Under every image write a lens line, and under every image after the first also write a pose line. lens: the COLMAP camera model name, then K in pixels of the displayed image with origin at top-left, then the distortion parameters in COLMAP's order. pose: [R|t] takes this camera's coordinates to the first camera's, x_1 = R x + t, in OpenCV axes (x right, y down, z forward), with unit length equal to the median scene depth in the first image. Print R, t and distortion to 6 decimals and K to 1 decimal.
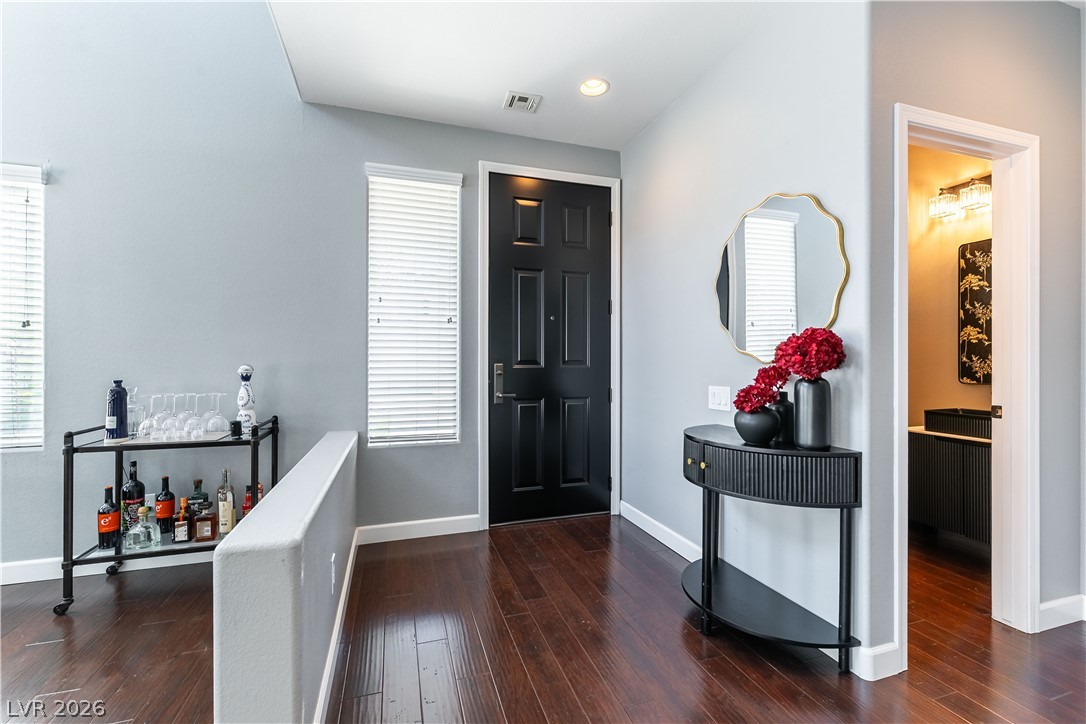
lens RADIAL K [[469.8, 0, 547.8], [0, 469.8, 361.2], [0, 0, 1]] dist [0.000218, 0.000715]
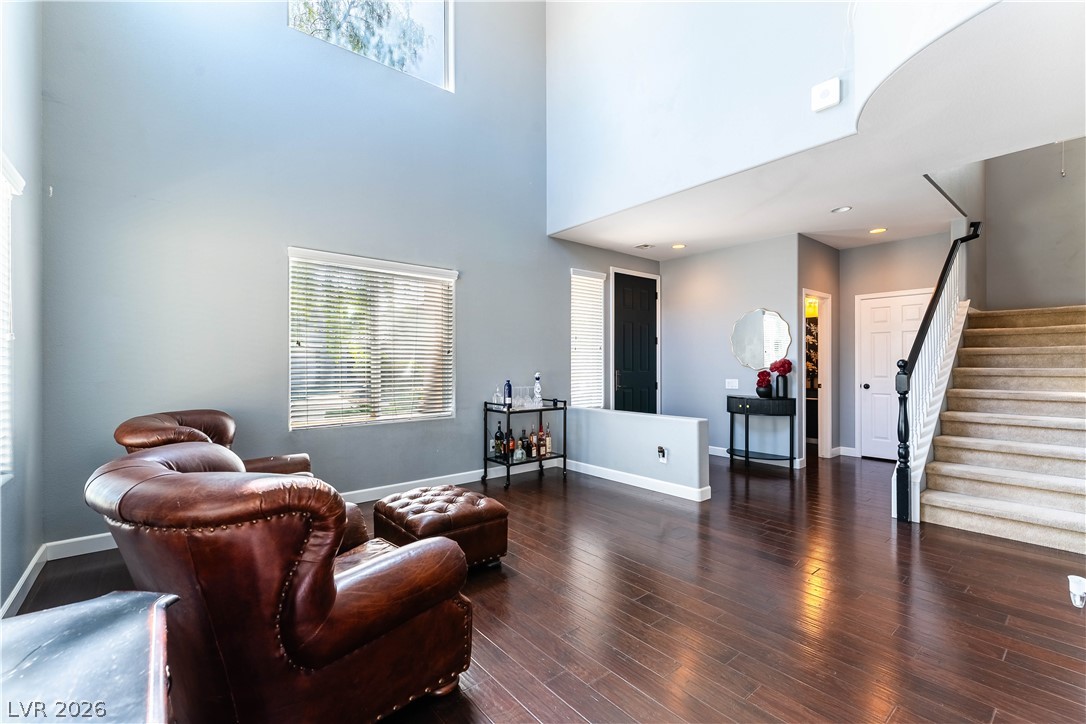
lens RADIAL K [[469.8, 0, 544.8], [0, 469.8, 362.6], [0, 0, 1]] dist [0.000218, 0.000715]
pose [[0.931251, -0.002964, 0.364366, -1.484389], [0.003969, 0.999990, -0.002008, -0.031163], [-0.364357, 0.003316, 0.931254, -0.959226]]
